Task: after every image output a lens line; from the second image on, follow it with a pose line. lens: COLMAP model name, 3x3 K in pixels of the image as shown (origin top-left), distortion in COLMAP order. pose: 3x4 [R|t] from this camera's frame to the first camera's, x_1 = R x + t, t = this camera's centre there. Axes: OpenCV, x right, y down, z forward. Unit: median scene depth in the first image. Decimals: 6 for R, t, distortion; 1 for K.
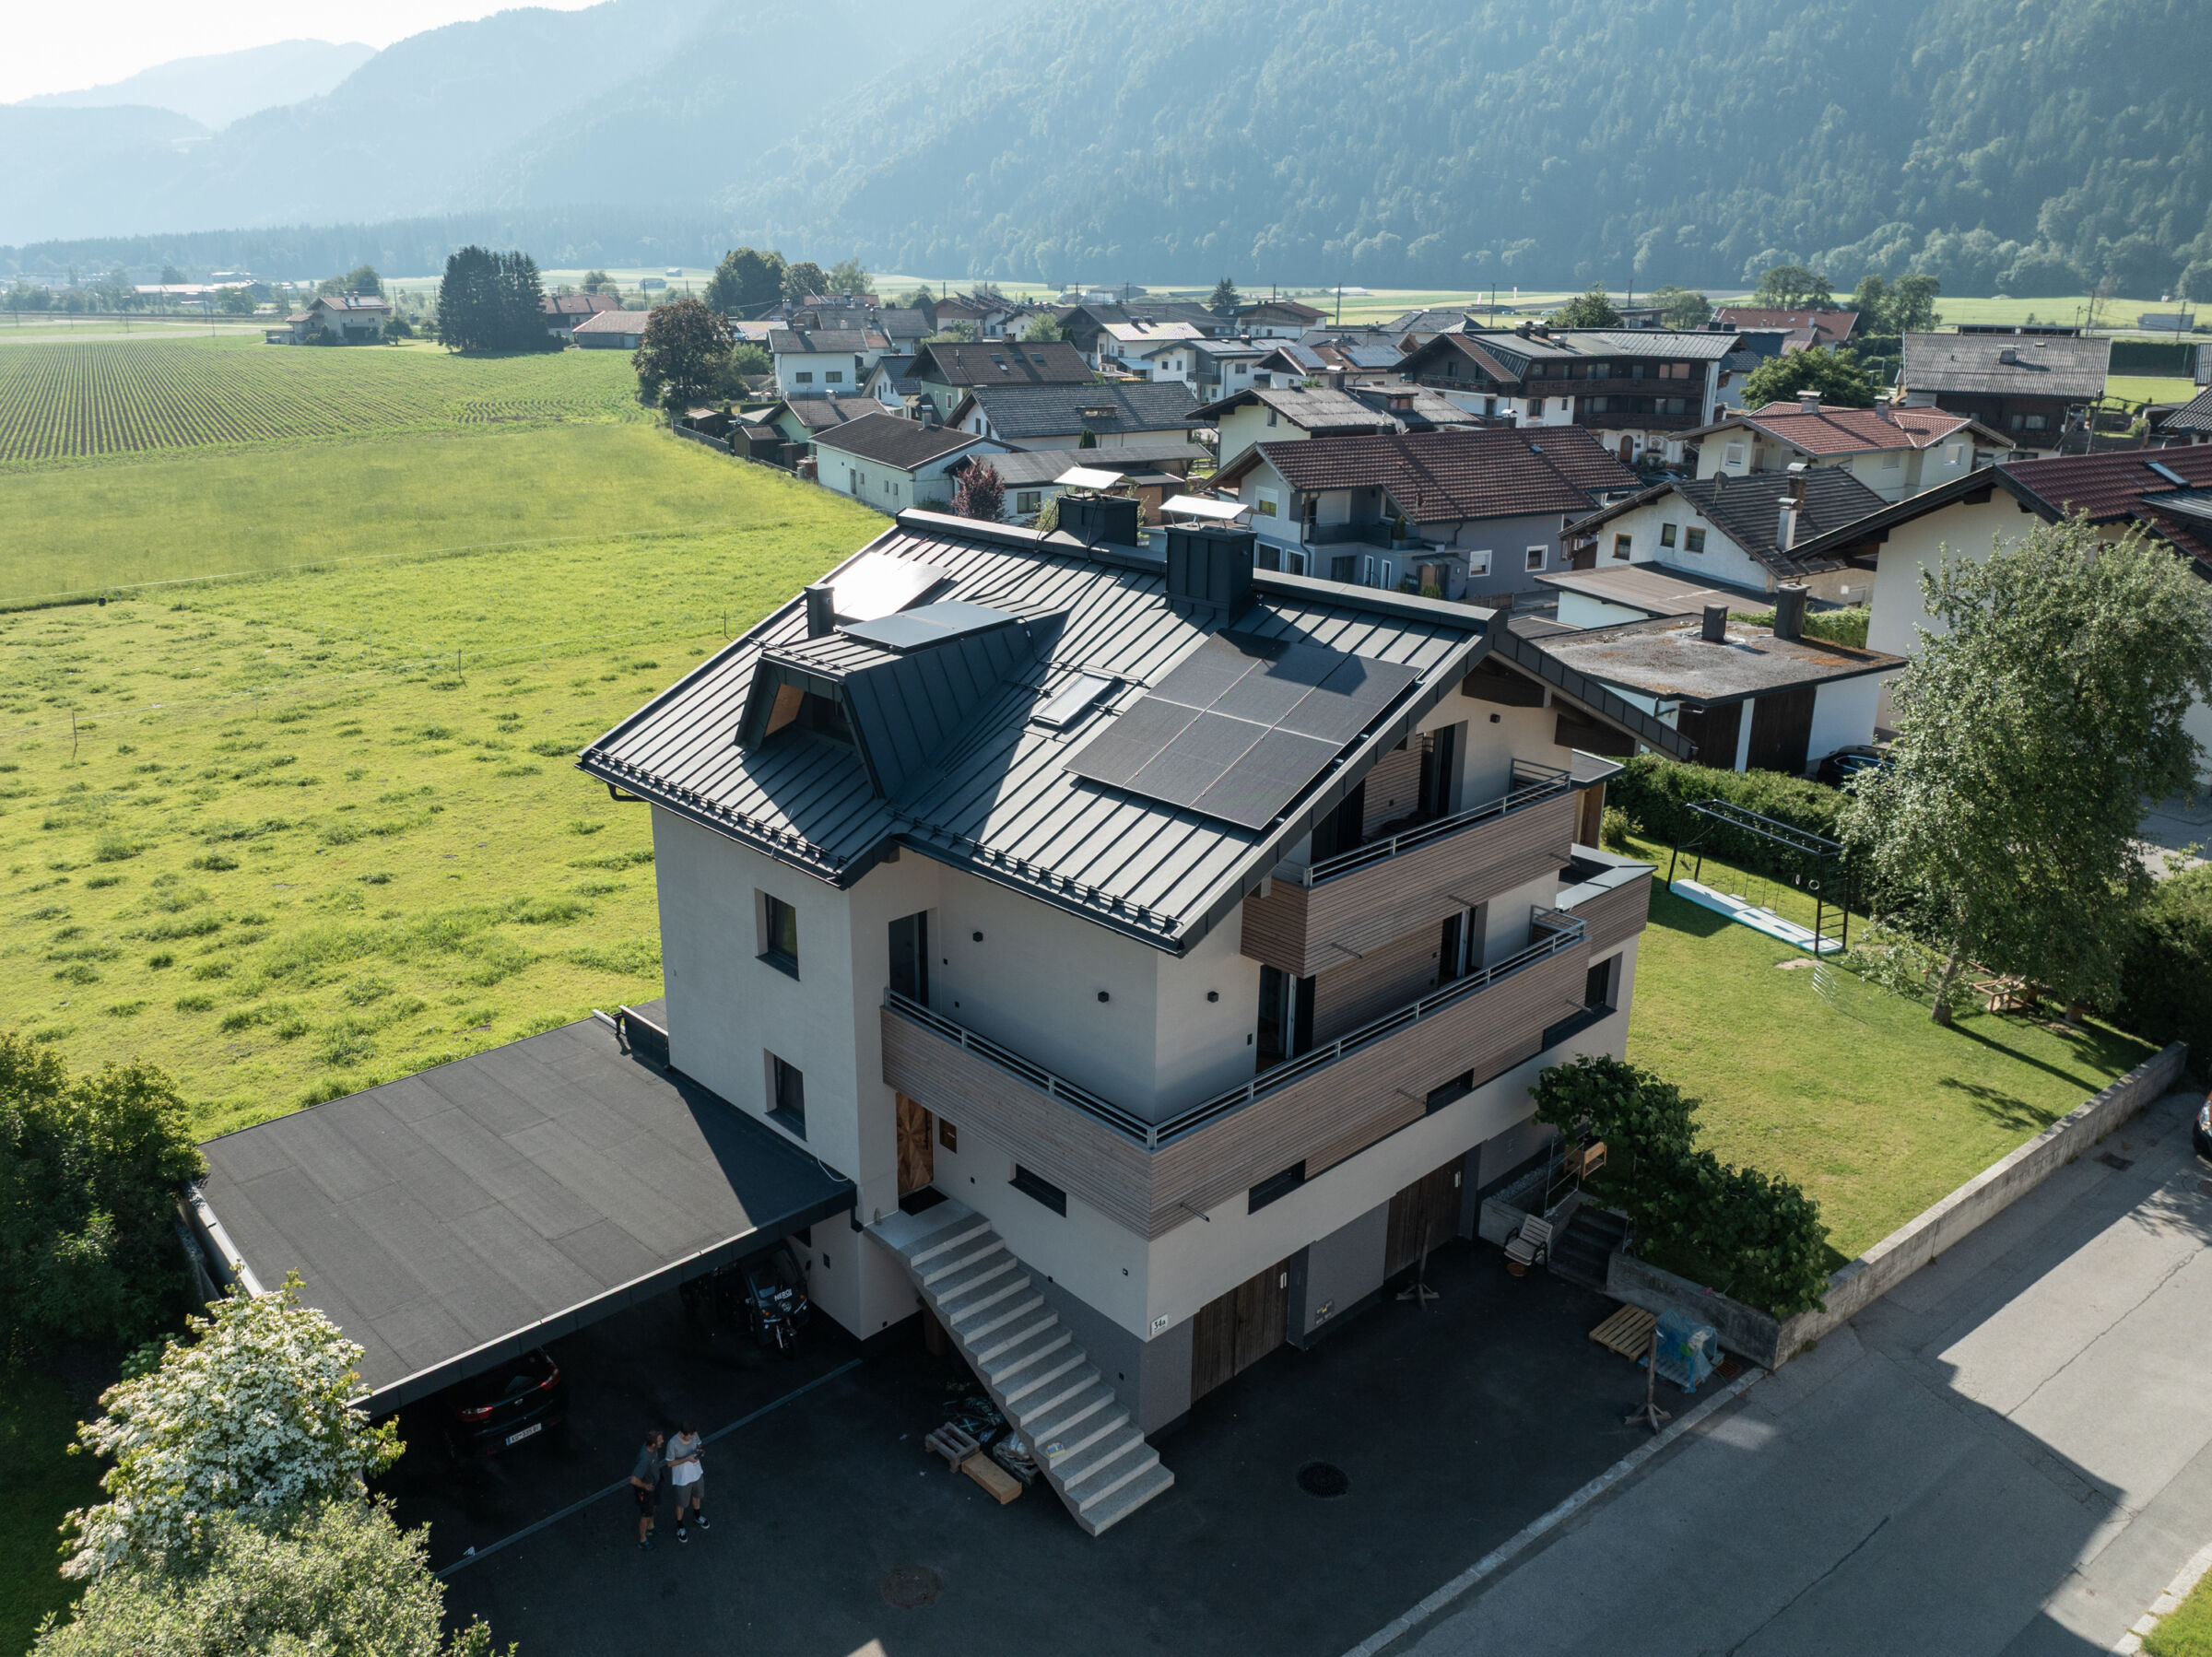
lens RADIAL K [[1571.4, 0, 1106.0], [0, 1571.4, 828.5], [0, 0, 1]] dist [-0.071660, 0.044628]
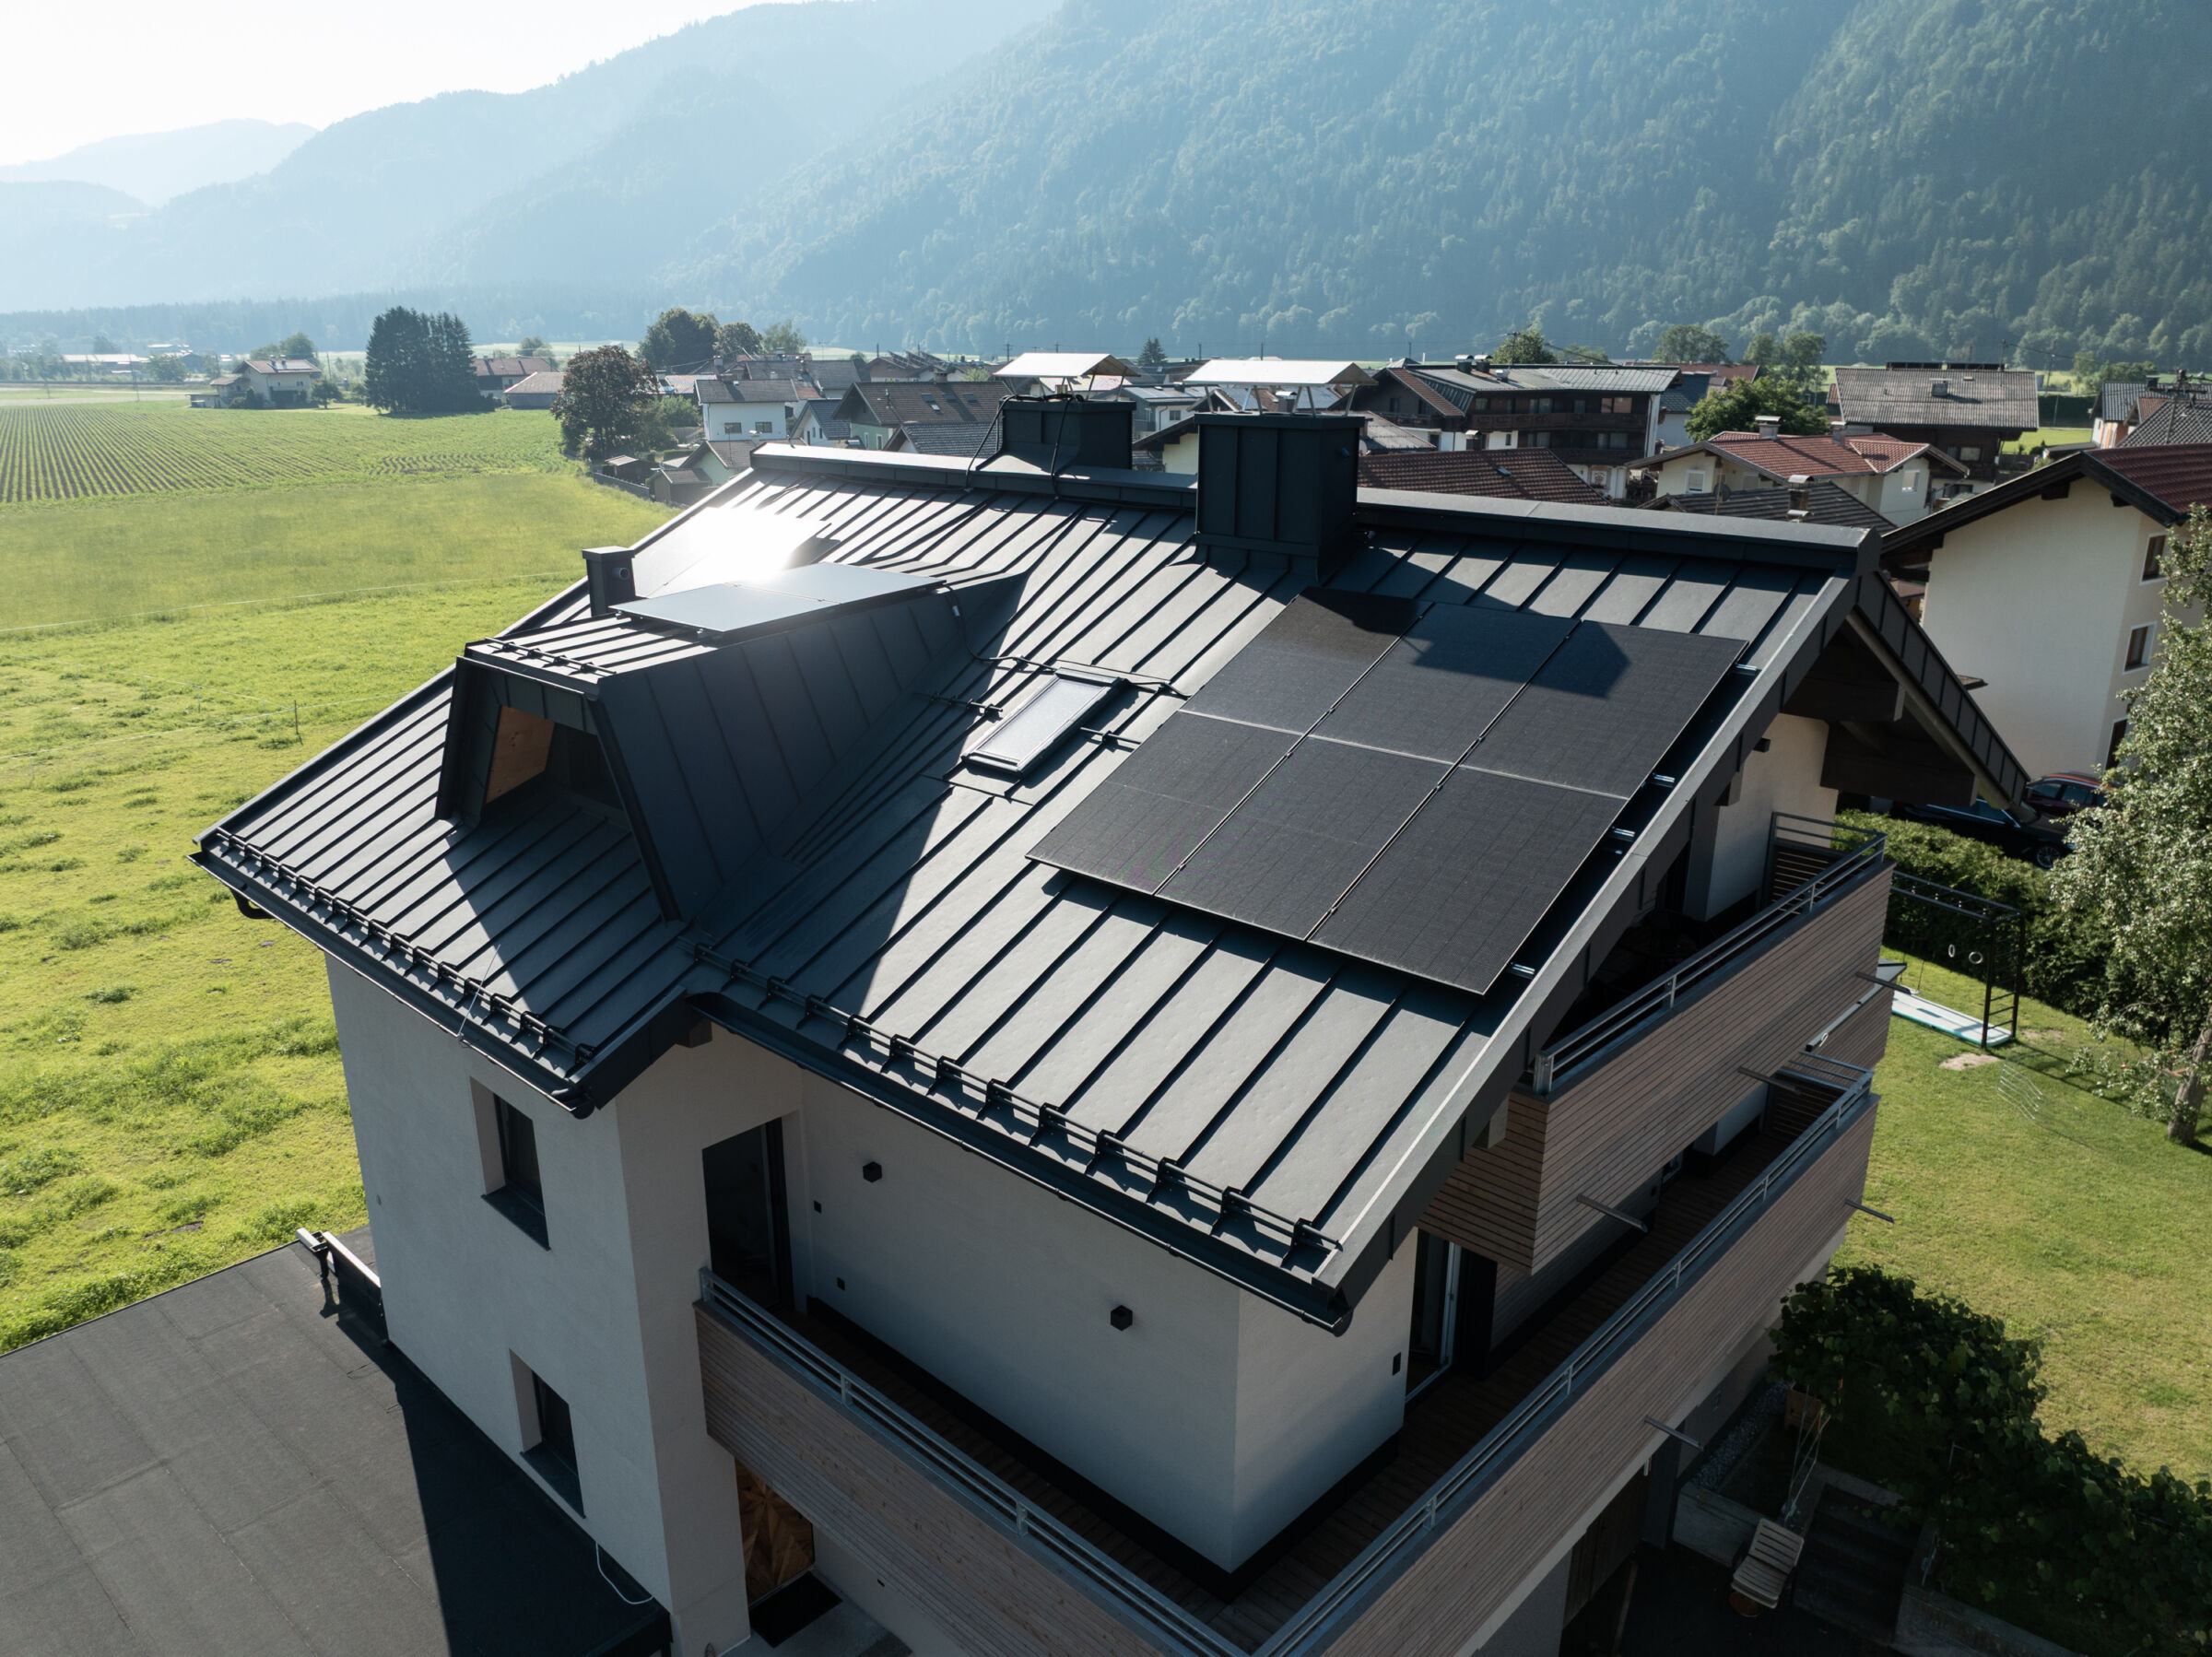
lens RADIAL K [[1529.1, 0, 1116.1], [0, 1529.1, 875.7], [0, 0, 1]] dist [-0.069289, 0.029914]
pose [[0.998738, -0.023509, 0.044381, -0.010884], [0.023491, 0.999724, 0.000931, -0.016437], [-0.044391, 0.000113, 0.999014, 0.265259]]
